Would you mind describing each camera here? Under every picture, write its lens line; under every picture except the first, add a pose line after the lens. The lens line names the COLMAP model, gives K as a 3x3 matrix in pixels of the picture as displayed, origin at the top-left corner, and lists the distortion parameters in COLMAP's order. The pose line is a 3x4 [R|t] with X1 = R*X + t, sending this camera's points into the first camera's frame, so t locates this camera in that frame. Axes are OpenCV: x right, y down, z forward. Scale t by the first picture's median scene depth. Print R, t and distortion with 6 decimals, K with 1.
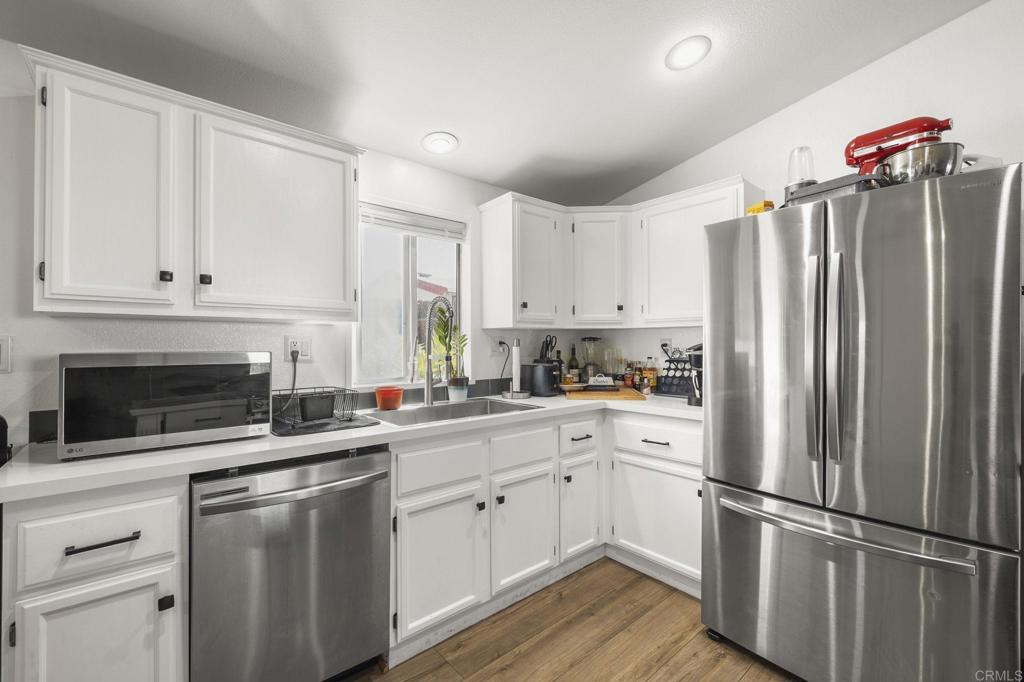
lens RADIAL K [[434.5, 0, 515.3], [0, 434.5, 341.7], [0, 0, 1]] dist [0.001494, -0.000757]
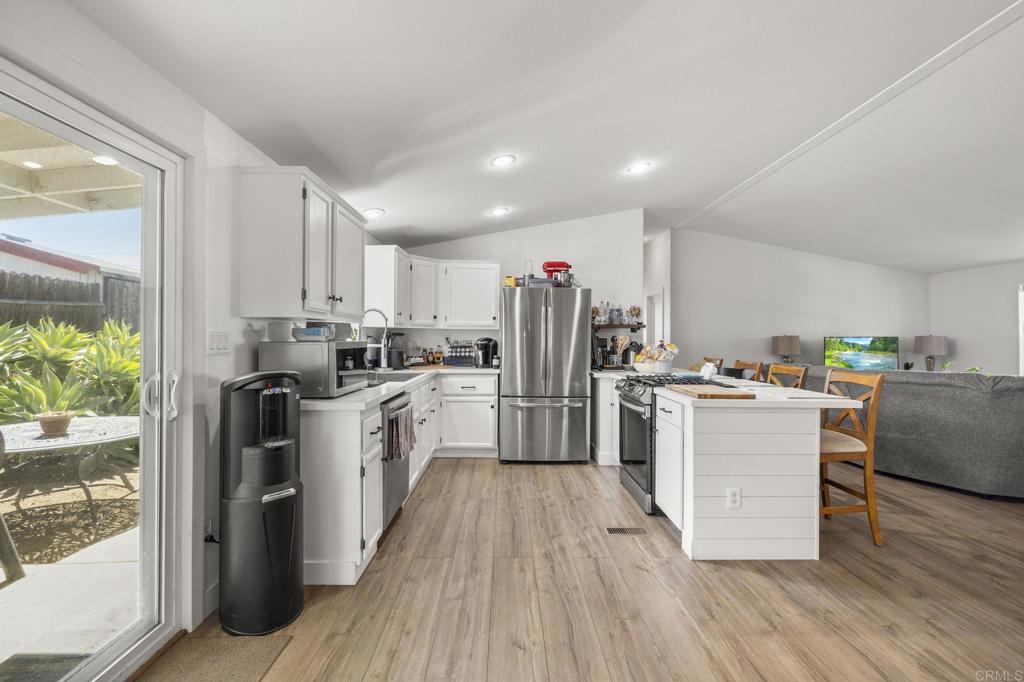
lens RADIAL K [[434.5, 0, 512.2], [0, 434.5, 336.3], [0, 0, 1]] dist [0.001494, -0.000757]
pose [[0.642756, 0.009900, 0.766007, -1.069559], [-0.011617, 0.999927, -0.003176, 0.000680], [-0.765983, -0.006857, 0.642824, -0.433080]]
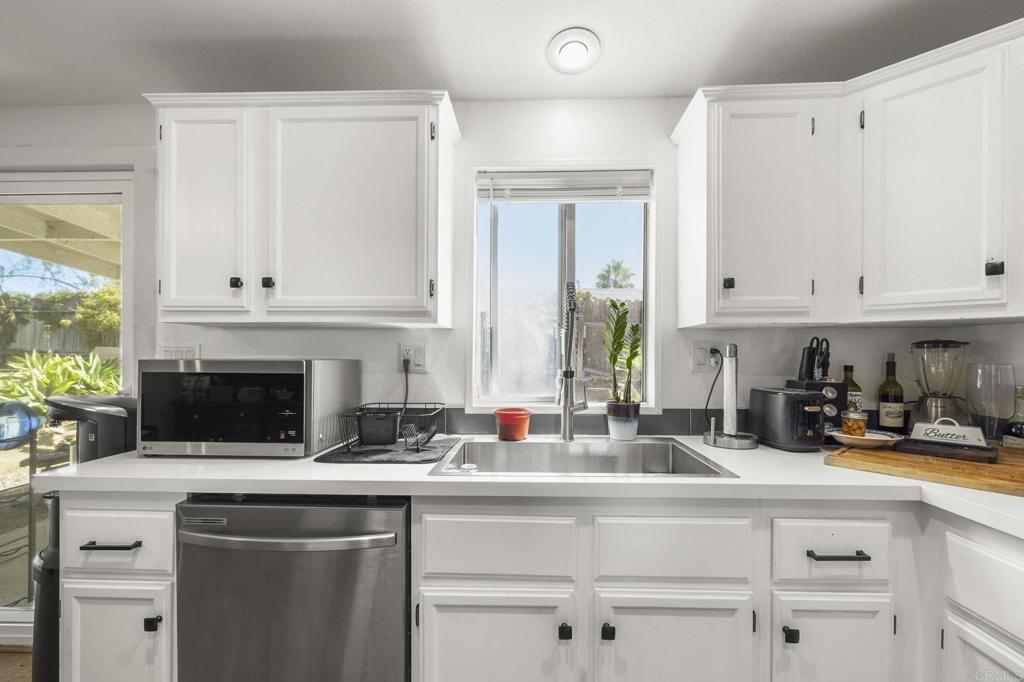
lens RADIAL K [[434.5, 0, 520.8], [0, 434.5, 356.5], [0, 0, 1]] dist [0.001494, -0.000757]
pose [[0.738780, 0.009848, -0.673875, 0.221303], [-0.001034, 0.999909, 0.013479, 0.002649], [0.673946, -0.009262, 0.738722, 0.447051]]
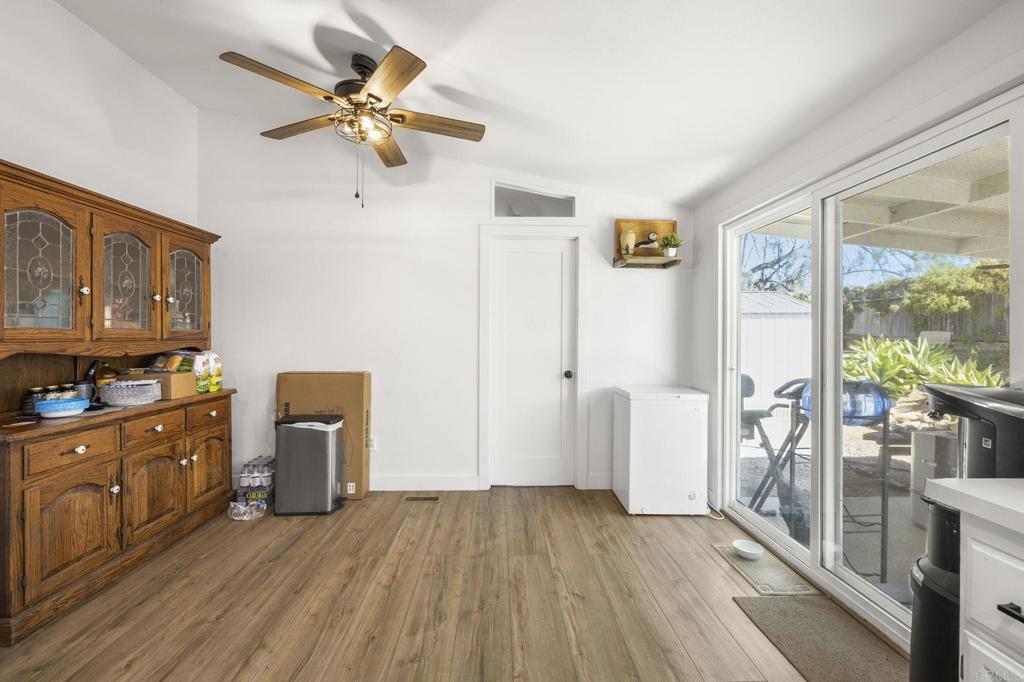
lens RADIAL K [[434.5, 0, 513.3], [0, 434.5, 334.3], [0, 0, 1]] dist [0.001494, -0.000757]
pose [[-0.631259, -0.002991, -0.775566, 0.029068], [0.001139, 0.999988, -0.004784, 0.012500], [0.775571, -0.003903, -0.631248, 0.391909]]
